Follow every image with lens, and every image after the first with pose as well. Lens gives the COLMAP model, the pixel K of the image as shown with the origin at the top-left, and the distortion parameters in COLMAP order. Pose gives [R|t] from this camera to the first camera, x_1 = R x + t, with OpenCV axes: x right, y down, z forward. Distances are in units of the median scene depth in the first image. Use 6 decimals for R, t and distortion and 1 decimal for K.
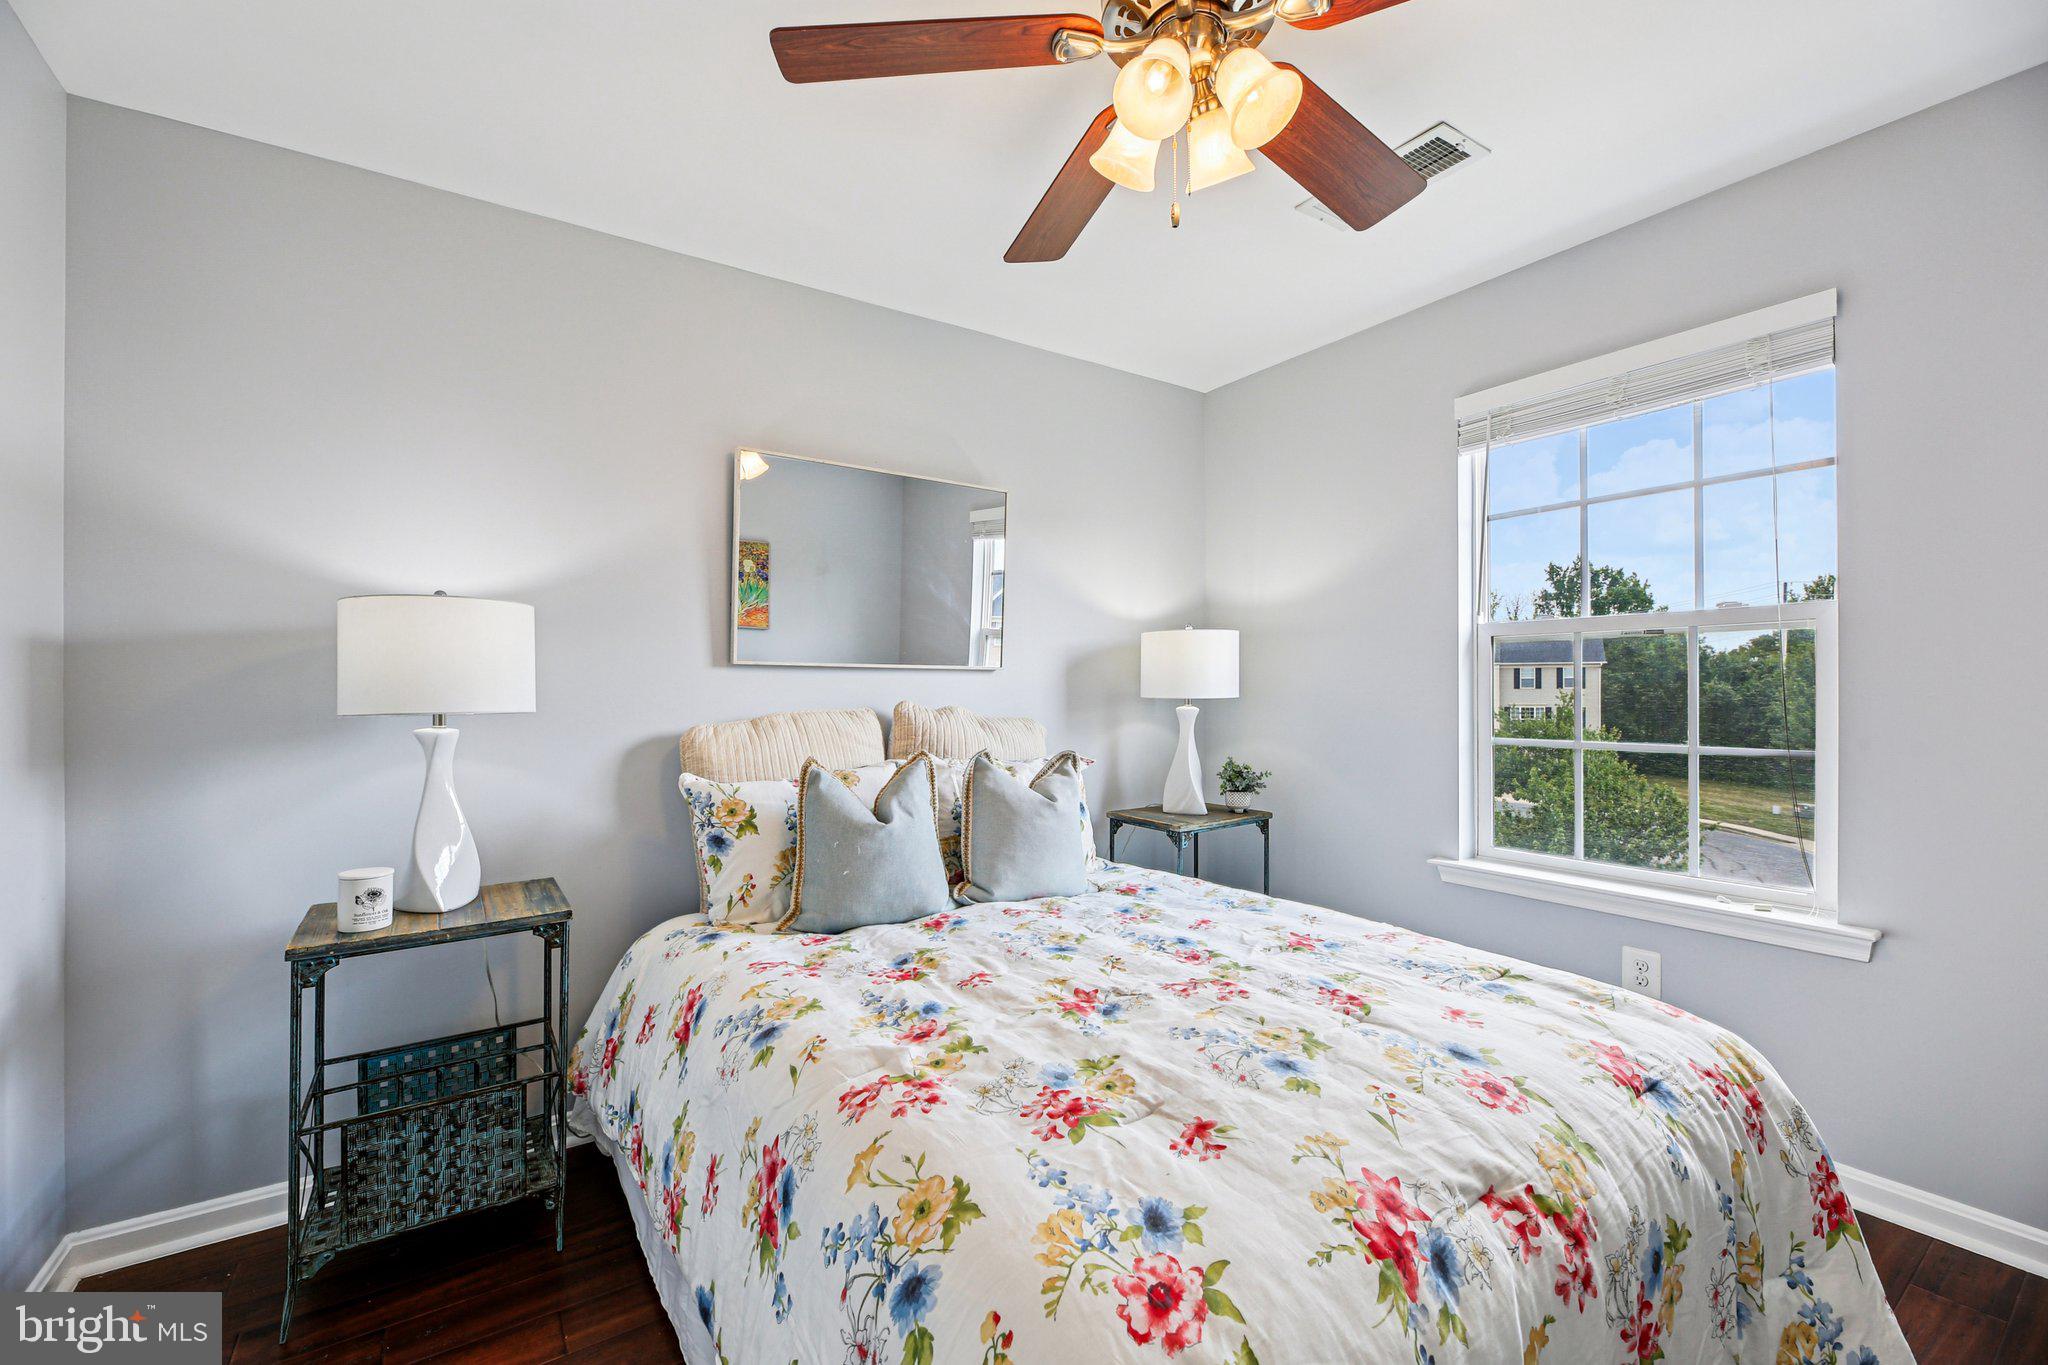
lens RADIAL K [[837.7, 0, 1012.8], [0, 837.7, 670.6], [0, 0, 1]] dist [-0.002558, -0.000935]
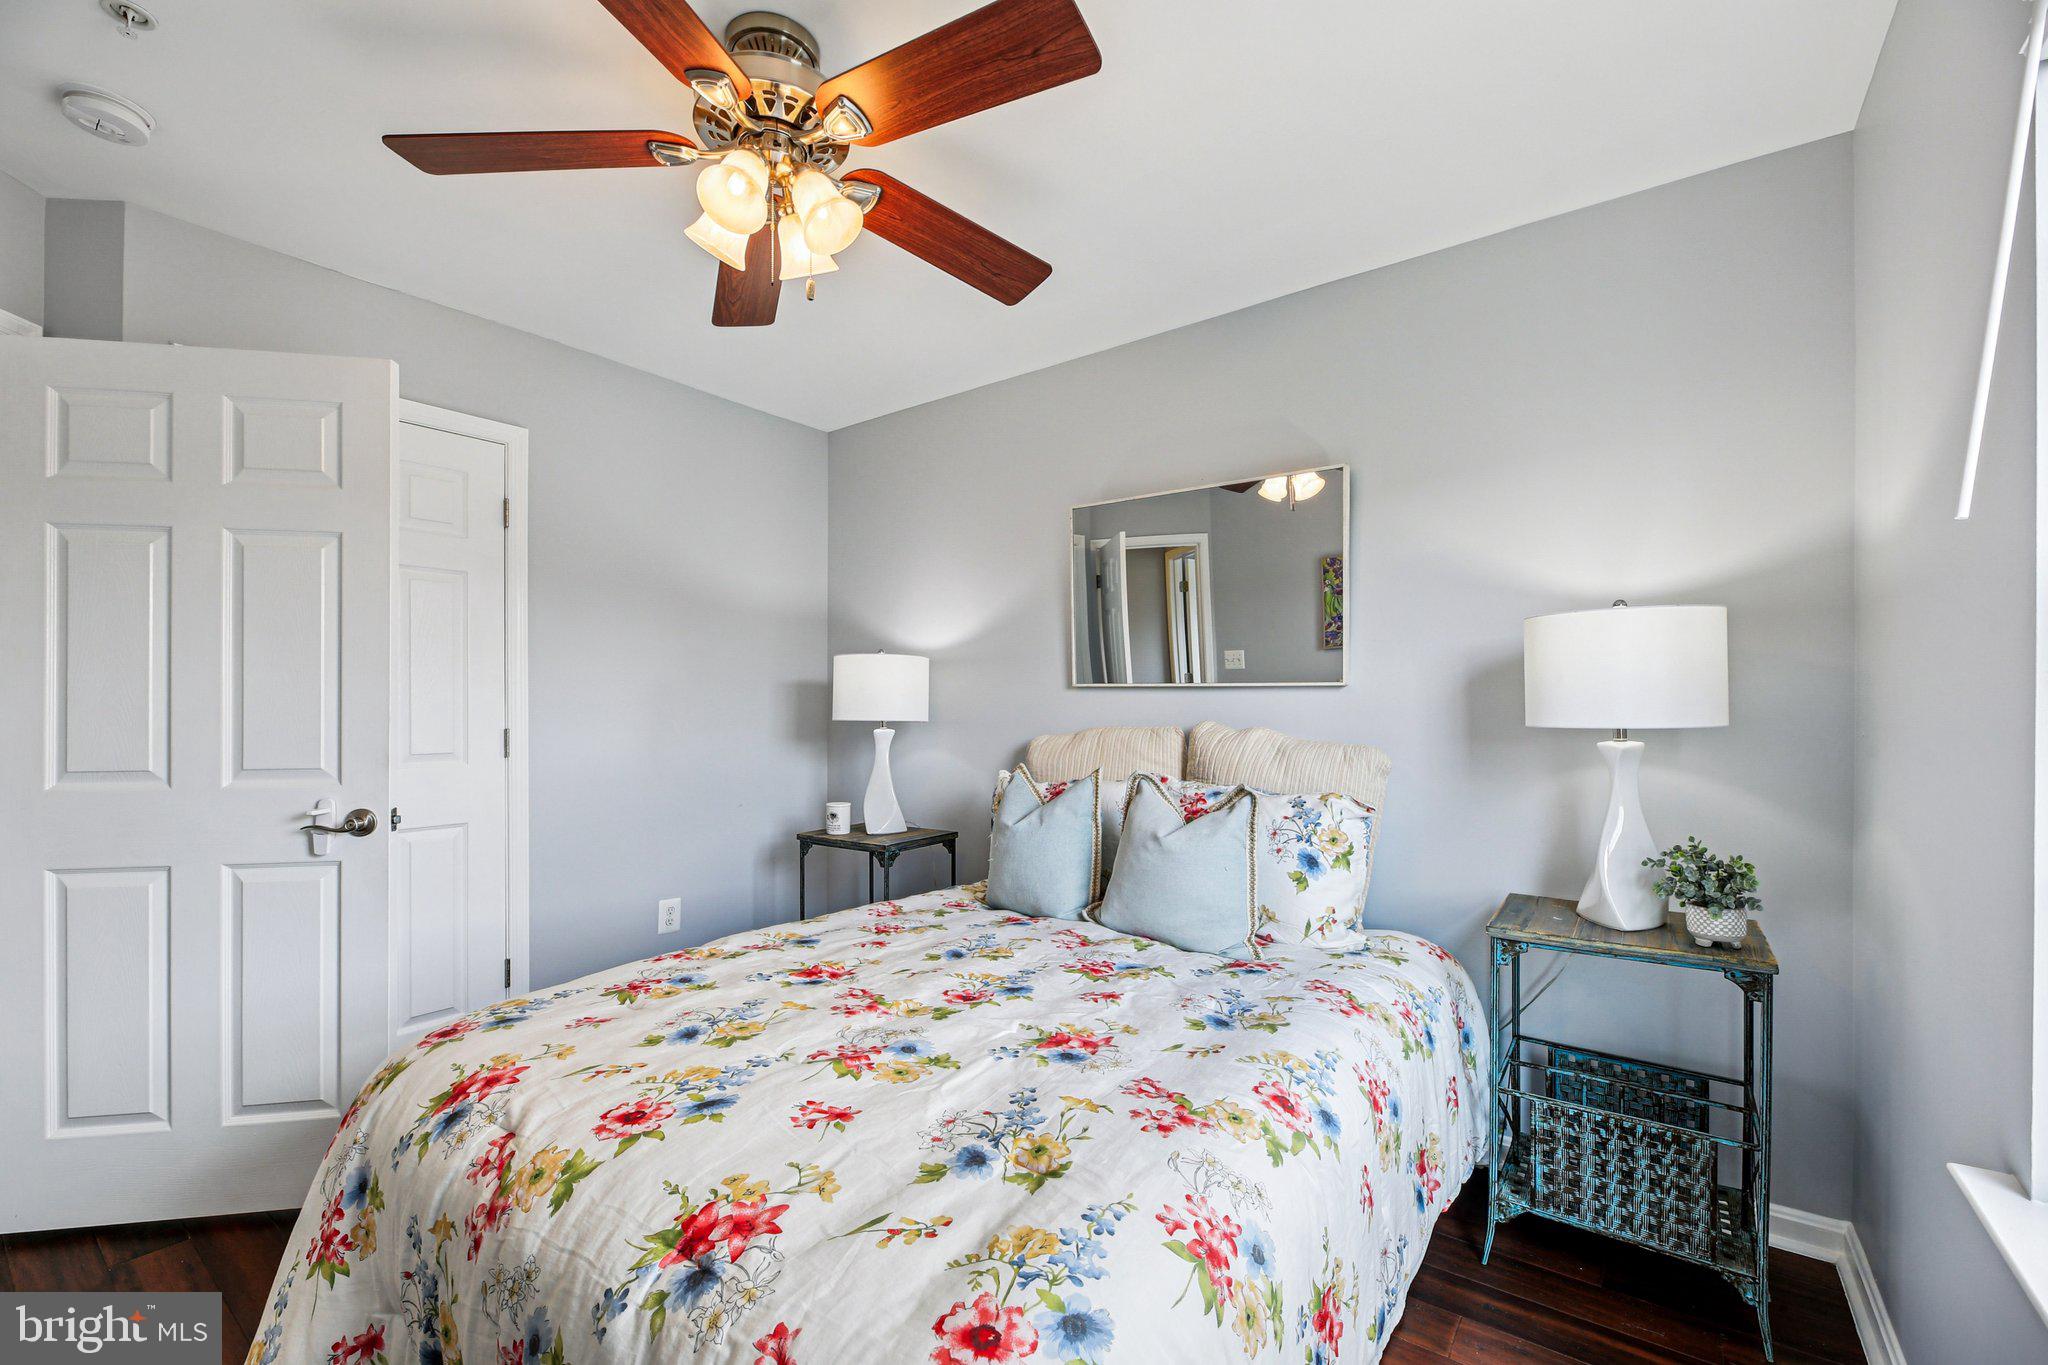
lens RADIAL K [[841.9, 0, 1026.0], [0, 841.9, 697.8], [0, 0, 1]] dist [-0.001707, 0.000014]
pose [[0.335136, -0.004493, -0.942159, 1.097896], [0.020081, 0.999796, 0.002375, 0.005166], [0.941956, -0.019716, 0.335157, 0.729677]]
